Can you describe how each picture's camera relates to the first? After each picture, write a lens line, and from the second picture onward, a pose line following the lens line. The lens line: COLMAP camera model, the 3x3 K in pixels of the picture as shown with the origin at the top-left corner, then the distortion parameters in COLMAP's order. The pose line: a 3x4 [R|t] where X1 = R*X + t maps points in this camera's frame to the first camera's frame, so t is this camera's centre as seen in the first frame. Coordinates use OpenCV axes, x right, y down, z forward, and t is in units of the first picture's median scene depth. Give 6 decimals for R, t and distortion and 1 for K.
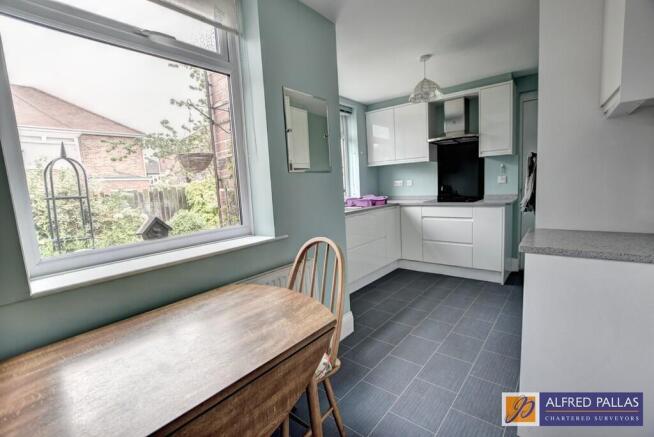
lens RADIAL K [[296.7, 0, 325.5], [0, 296.7, 219.2], [0, 0, 1]] dist [-0.000385, 0.000143]
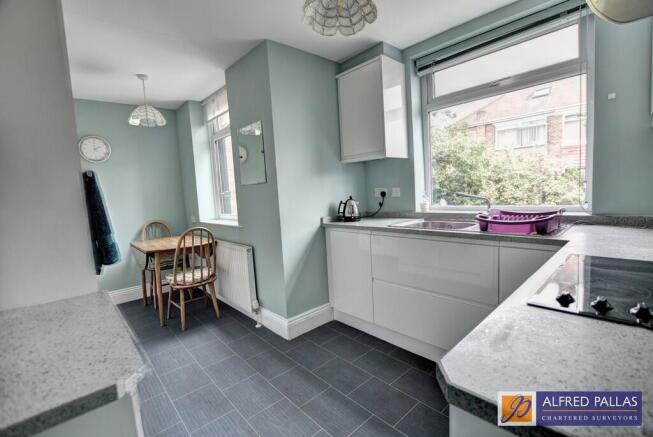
lens RADIAL K [[296.2, 0, 324.7], [0, 296.2, 217.2], [0, 0, 1]] dist [-0.000385, 0.000143]
pose [[-0.155957, 0.139535, -0.977859, 0.864979], [-0.039368, 0.988307, 0.147305, -0.158654], [0.986979, 0.061469, -0.148640, 1.091870]]
